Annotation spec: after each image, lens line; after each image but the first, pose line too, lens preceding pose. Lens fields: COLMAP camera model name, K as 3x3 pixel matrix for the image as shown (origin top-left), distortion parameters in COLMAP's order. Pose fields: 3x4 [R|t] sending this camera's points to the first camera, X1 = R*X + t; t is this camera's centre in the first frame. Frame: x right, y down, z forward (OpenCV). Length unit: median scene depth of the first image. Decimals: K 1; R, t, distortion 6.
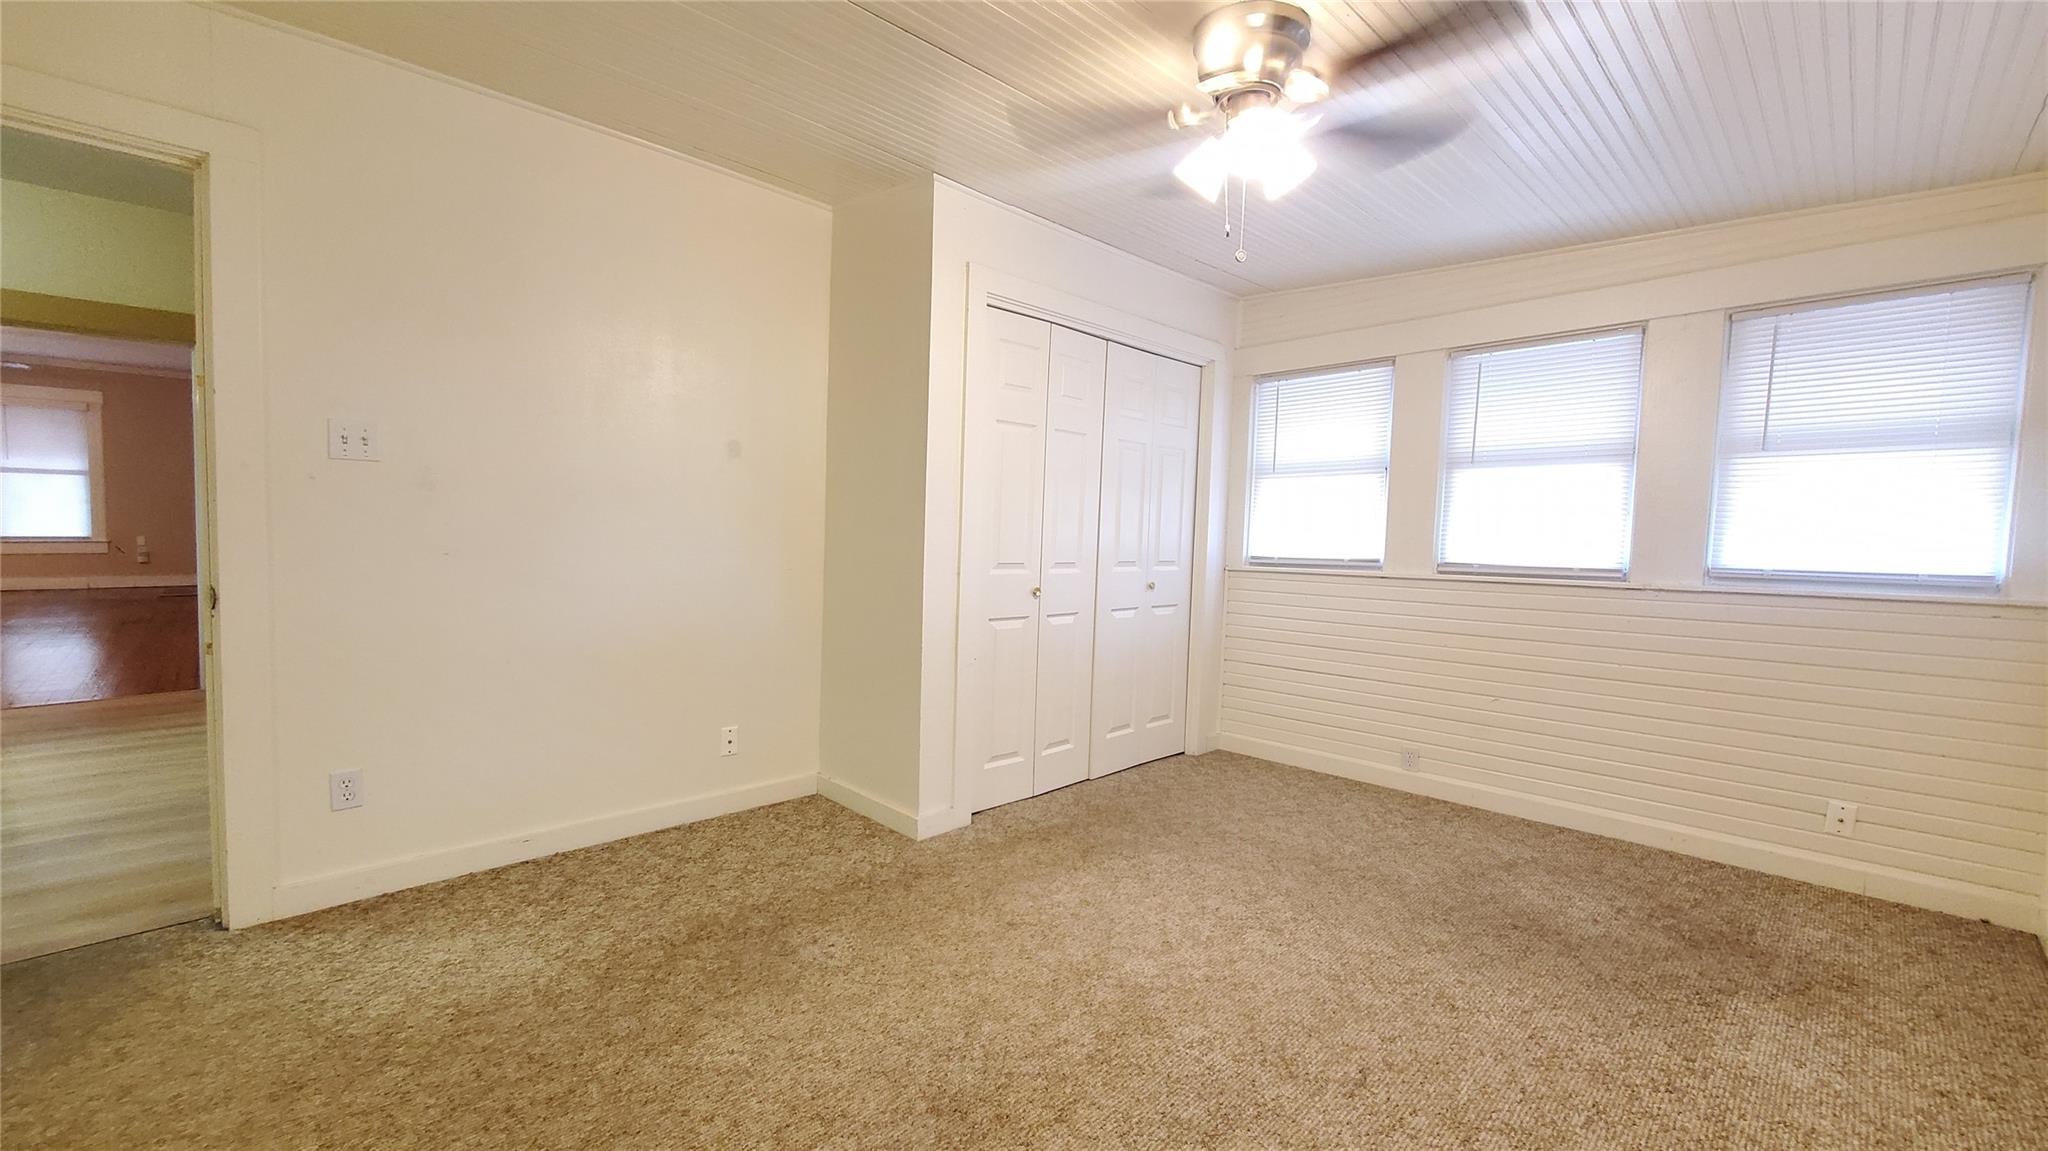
lens RADIAL K [[816.4, 0, 1033.6], [0, 816.4, 571.1], [0, 0, 1]] dist [0.002666, 0.000085]
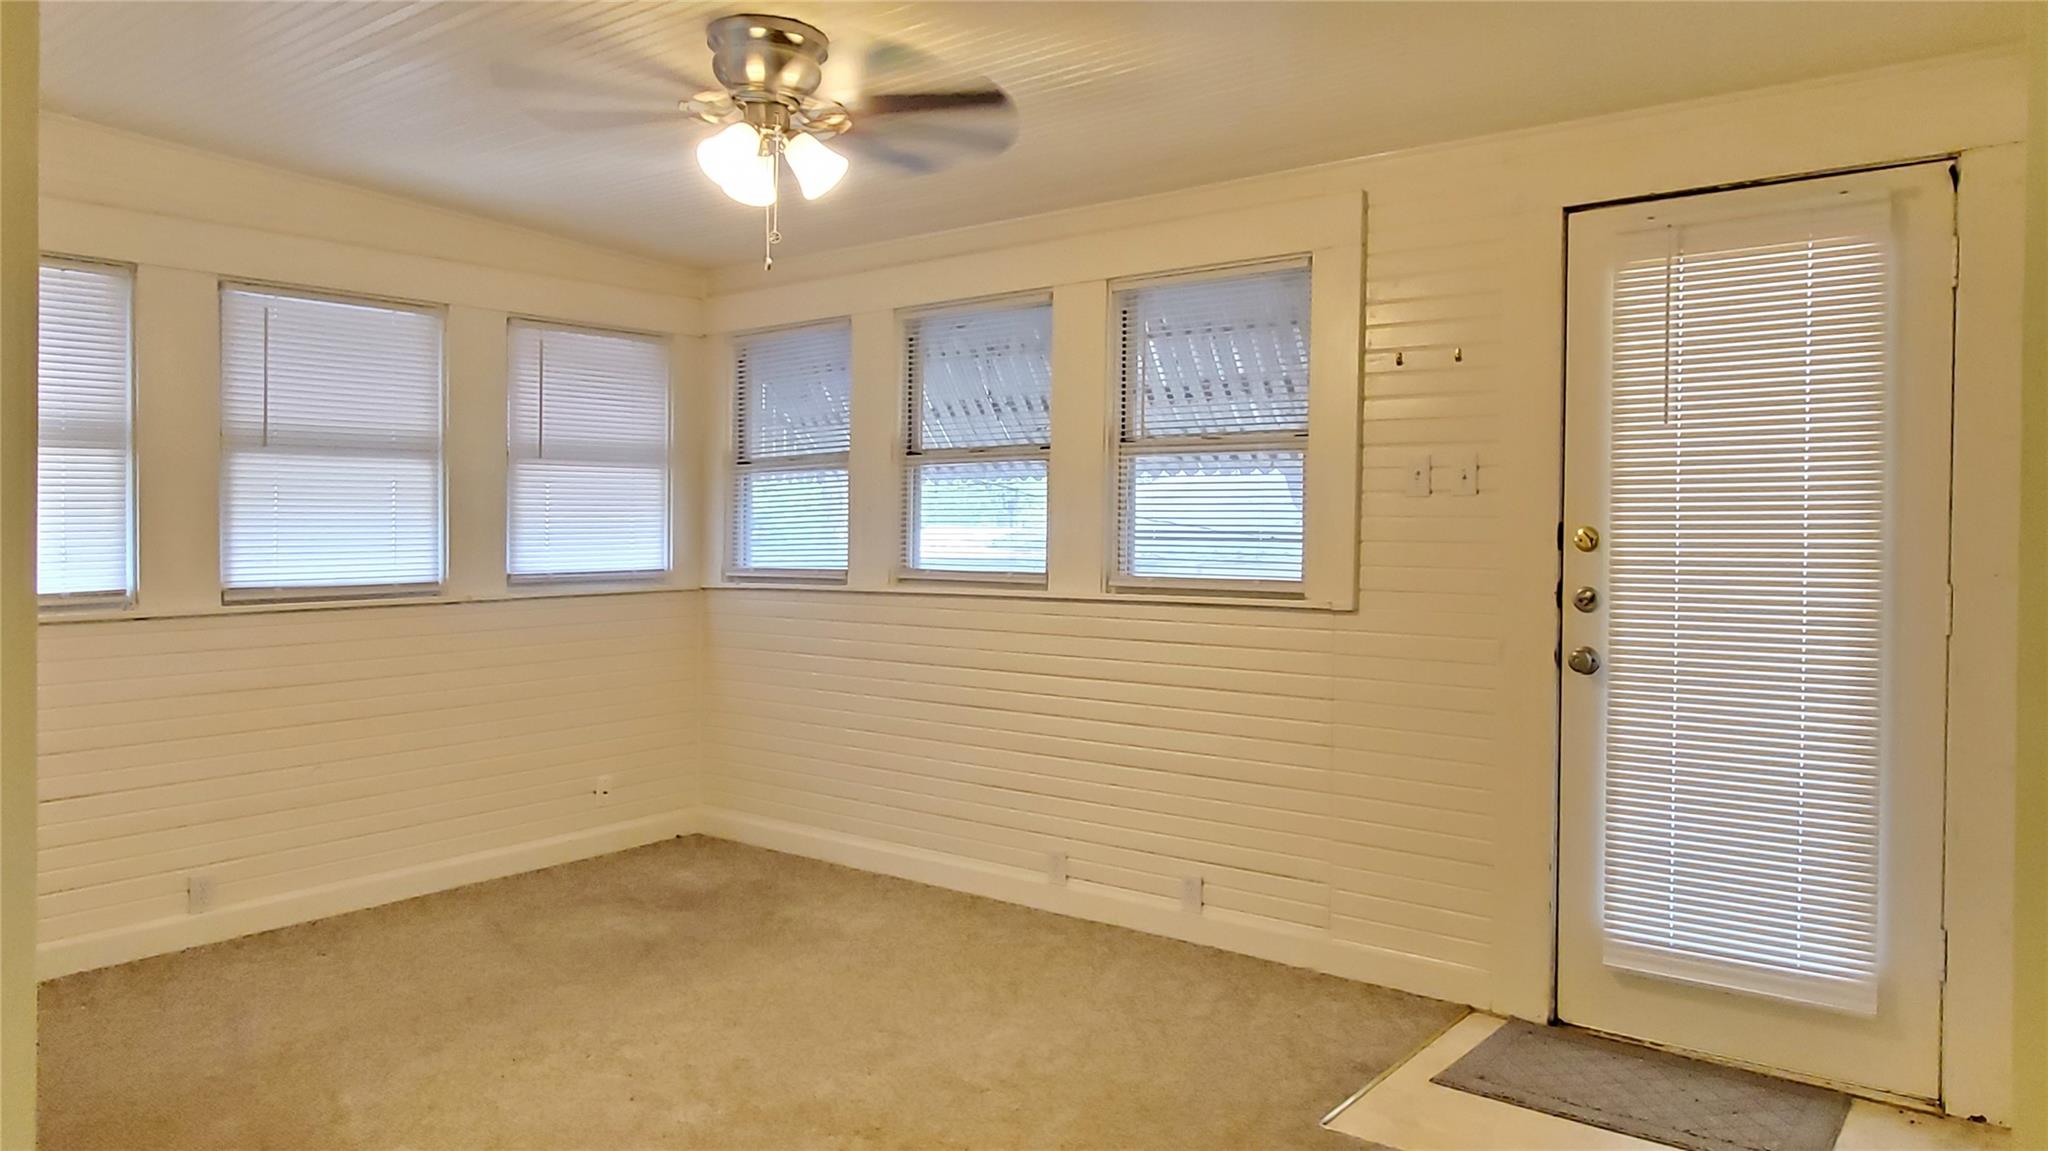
lens RADIAL K [[1395.3, 0, 1026.1], [0, 1395.3, 566.1], [0, 0, 1]] dist [-0.002110, -0.000500]
pose [[-0.141243, -0.038371, 0.989231, -0.937698], [0.052962, 0.997525, 0.046254, -0.060301], [-0.988557, 0.058925, -0.138862, 0.653635]]
